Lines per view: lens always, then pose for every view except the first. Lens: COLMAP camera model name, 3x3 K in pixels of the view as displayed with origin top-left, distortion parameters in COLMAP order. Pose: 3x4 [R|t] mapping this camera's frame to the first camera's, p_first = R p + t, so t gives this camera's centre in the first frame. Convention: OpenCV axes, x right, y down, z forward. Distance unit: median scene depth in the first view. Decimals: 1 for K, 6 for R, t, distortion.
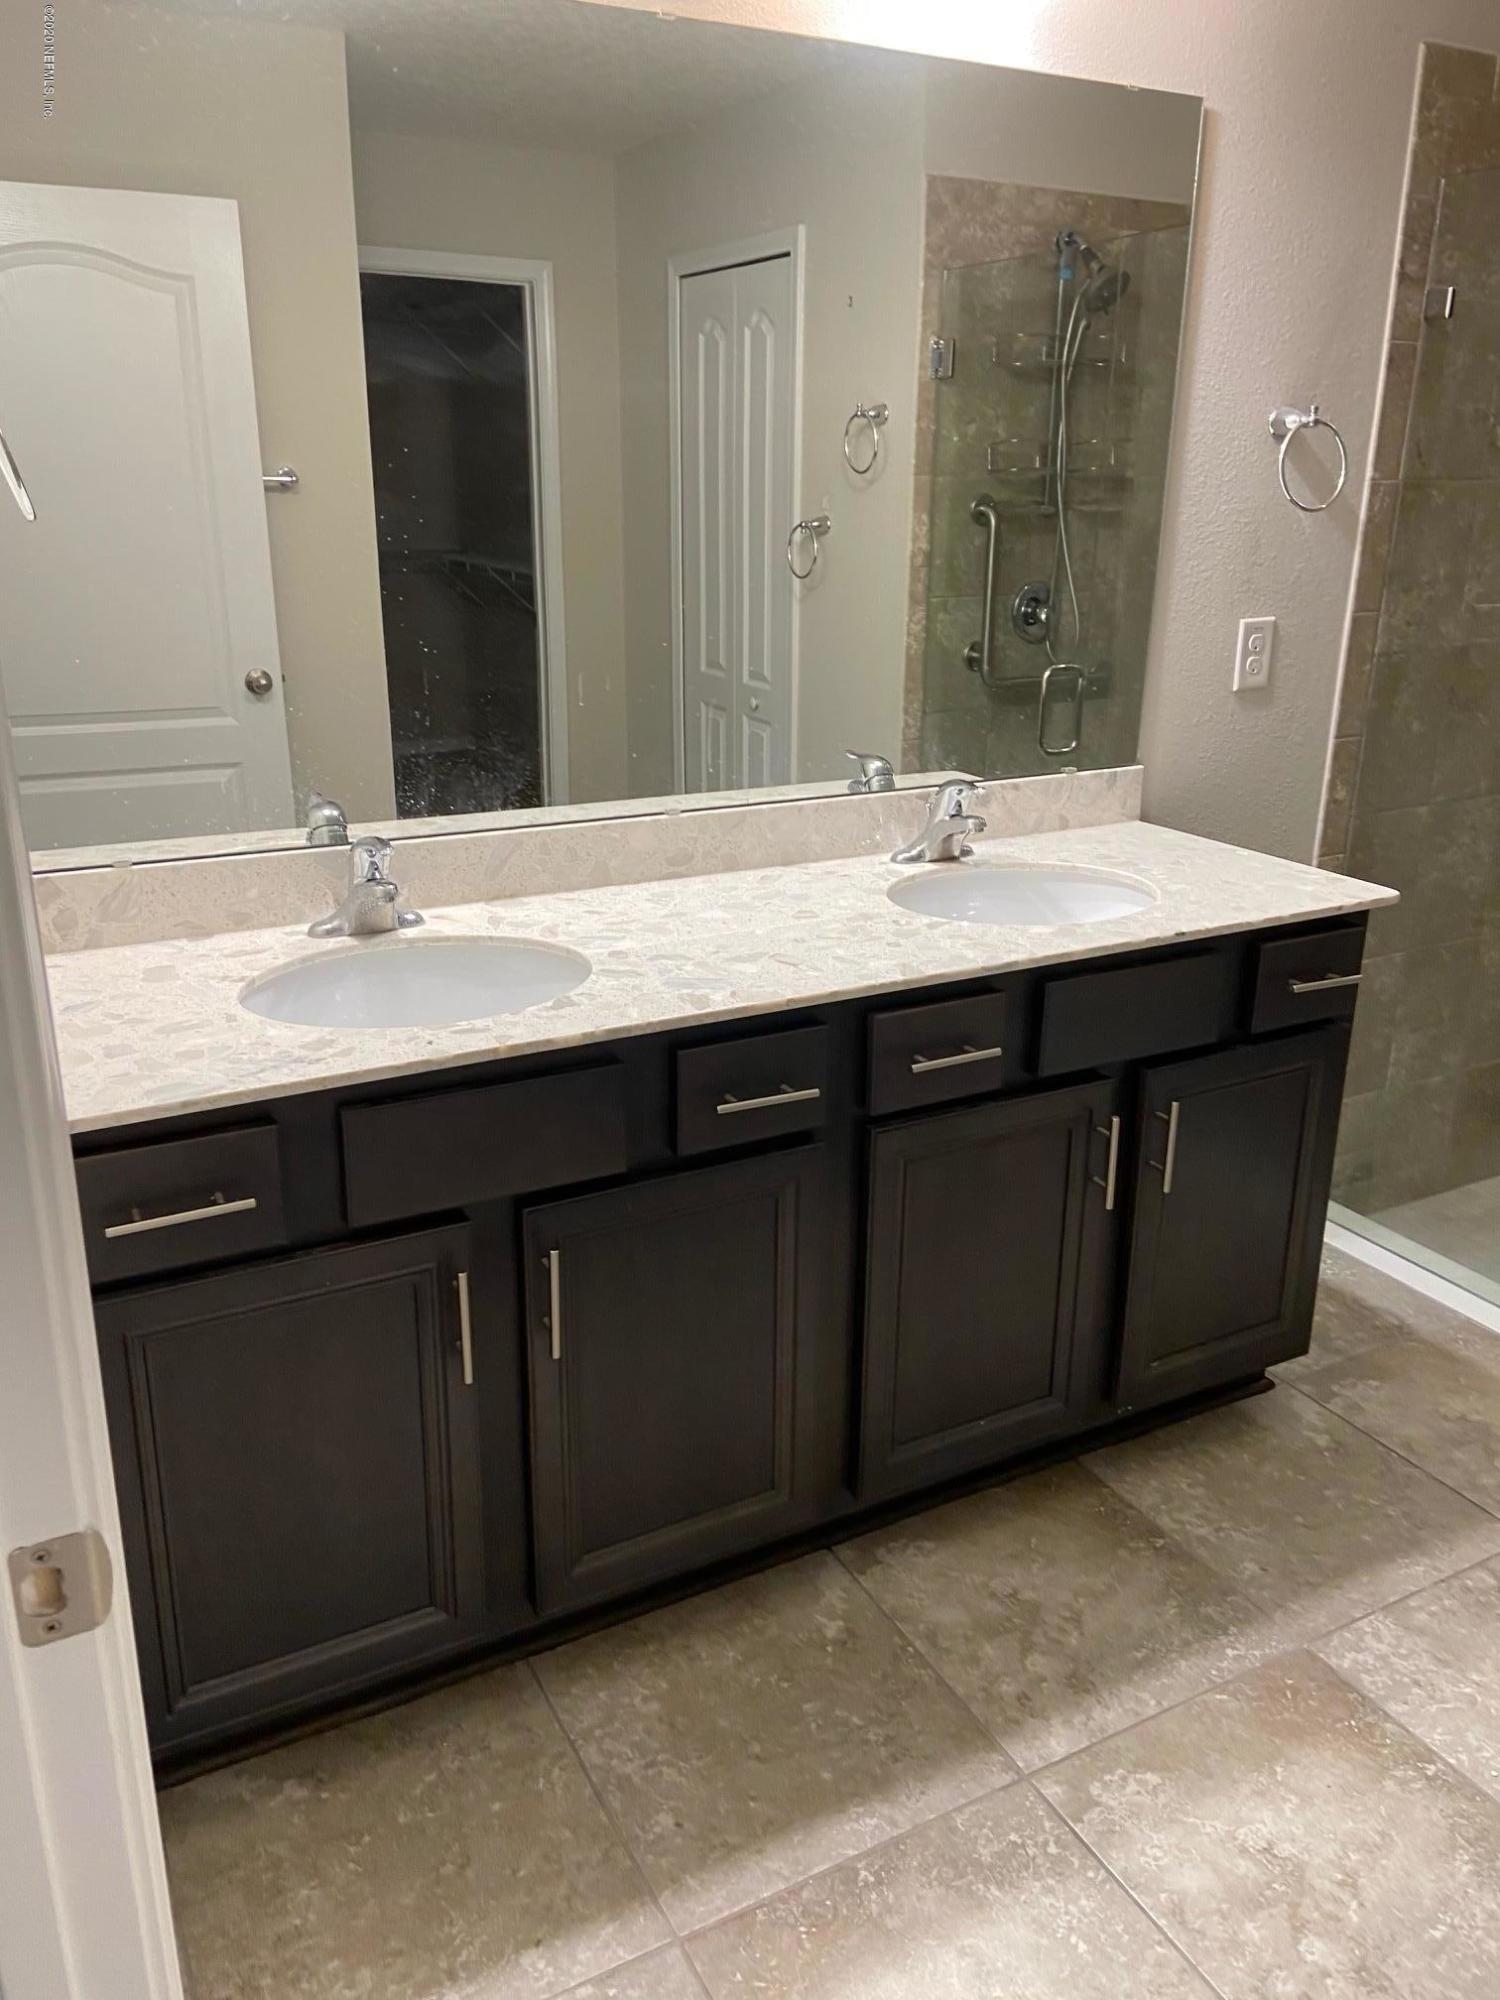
lens RADIAL K [[1537.6, 0, 739.2], [0, 1537.6, 988.8], [0, 0, 1]] dist [0.102992, -0.109604]
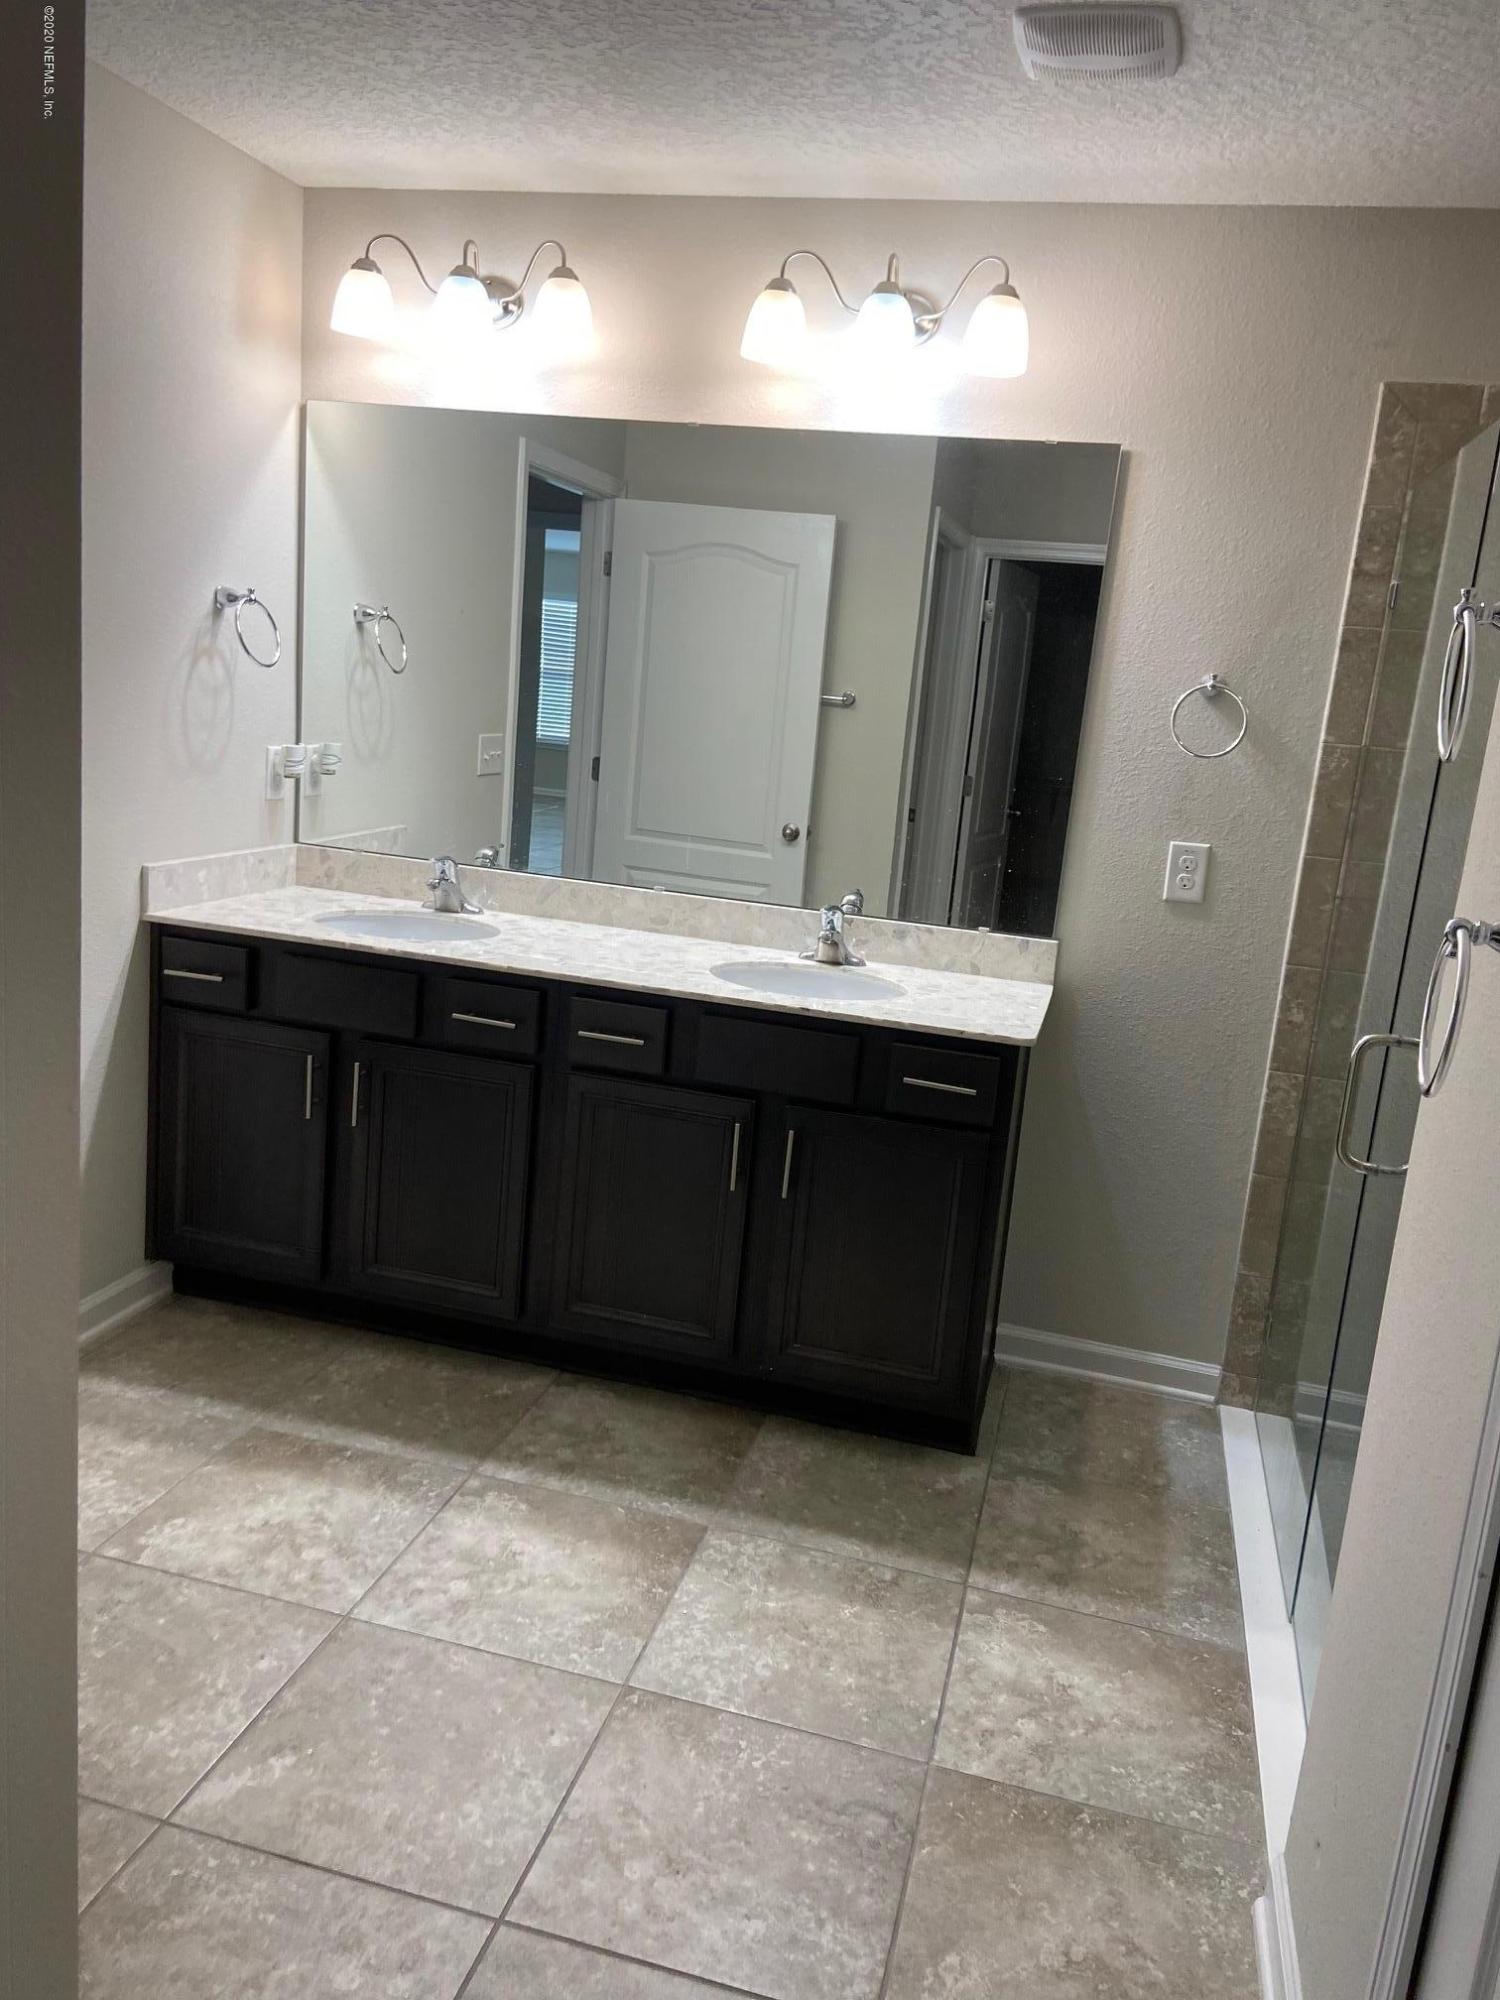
lens RADIAL K [[1537.6, 0, 753.5], [0, 1537.6, 1003.4], [0, 0, 1]] dist [0.102992, -0.109604]
pose [[0.722197, 0.198623, -0.662556, 1.041151], [-0.294560, 0.955000, -0.034783, 0.019857], [0.625832, 0.220283, 0.748204, -0.070571]]
